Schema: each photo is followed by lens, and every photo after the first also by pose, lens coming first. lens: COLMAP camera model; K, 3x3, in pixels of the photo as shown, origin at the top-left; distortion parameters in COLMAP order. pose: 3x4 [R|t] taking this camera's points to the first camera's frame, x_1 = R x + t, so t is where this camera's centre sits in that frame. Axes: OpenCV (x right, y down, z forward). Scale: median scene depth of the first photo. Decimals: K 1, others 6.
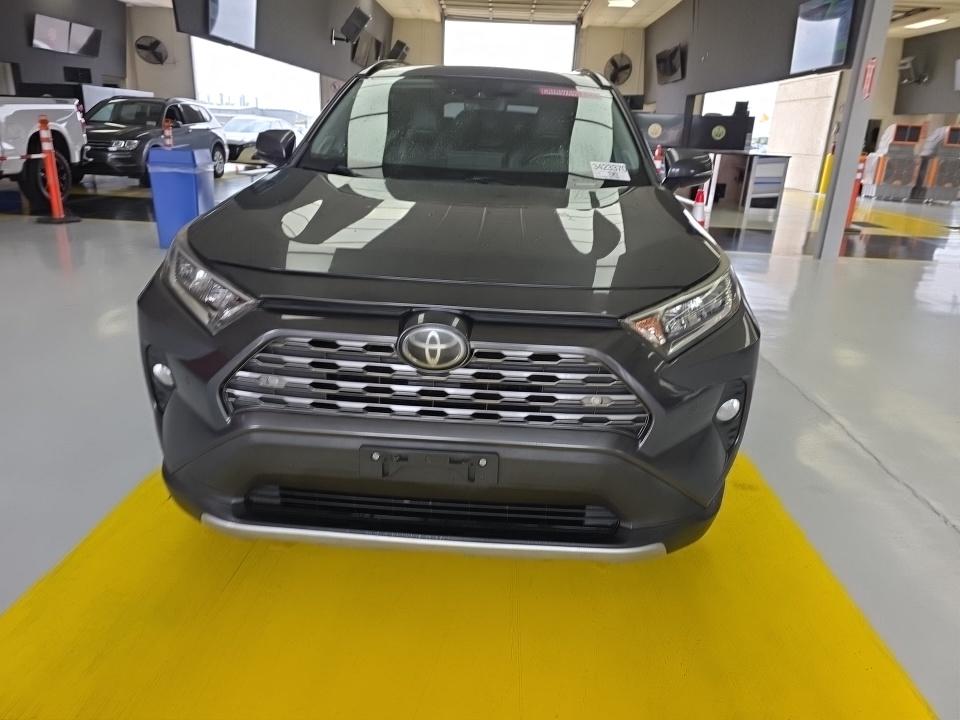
lens RADIAL K [[654.9, 0, 480.0], [0, 654.9, 360.0], [0, 0, 1]] dist [0.027150, -0.002782]
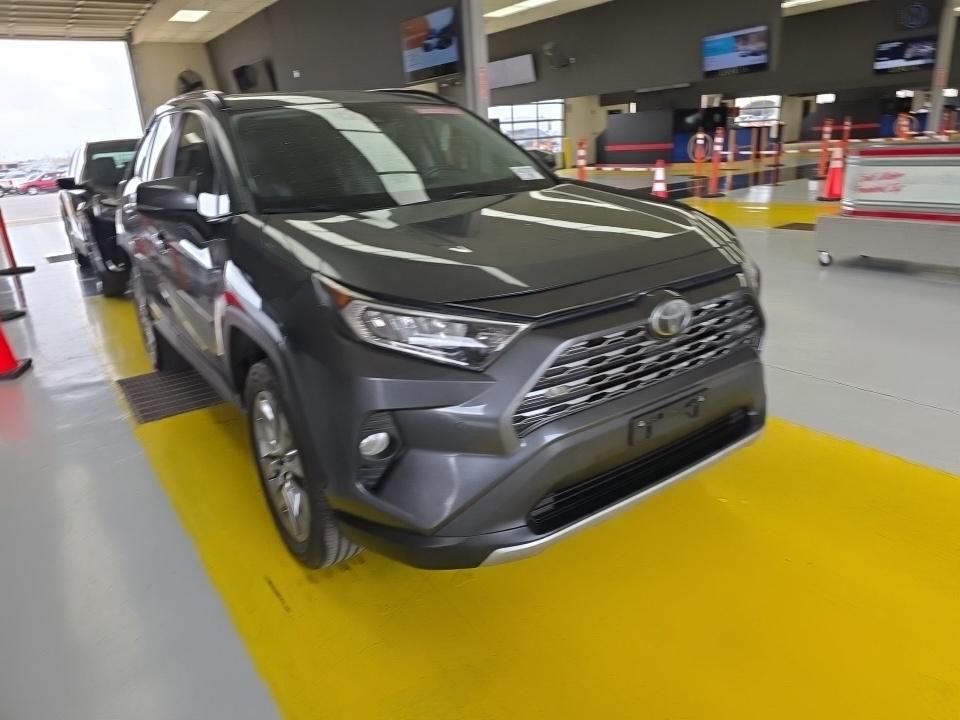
lens RADIAL K [[654.9, 0, 480.0], [0, 654.9, 360.0], [0, 0, 1]] dist [0.027150, -0.002782]
pose [[0.788000, -0.294026, 0.540929, -0.908954], [0.301289, 0.950364, 0.077674, -0.128480], [-0.536917, 0.101769, 0.837474, 0.150180]]
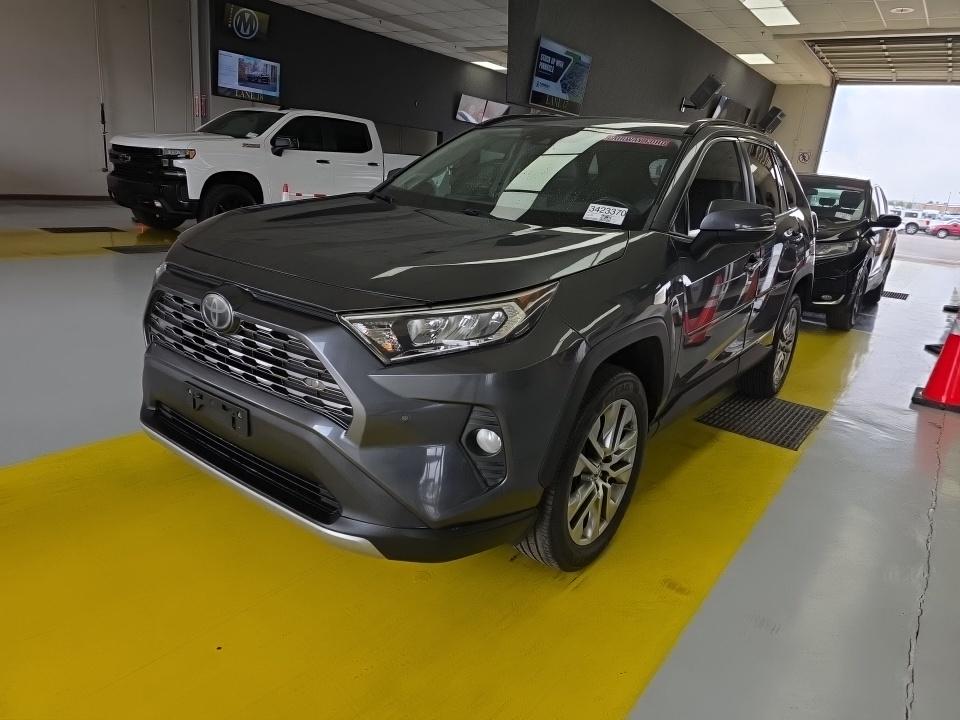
lens RADIAL K [[654.9, 0, 480.0], [0, 654.9, 360.0], [0, 0, 1]] dist [0.027150, -0.002782]
pose [[0.823565, 0.190036, -0.534441, 0.916936], [-0.238935, 0.970763, -0.023012, -0.017959], [0.514442, 0.146648, 0.844893, 0.168445]]
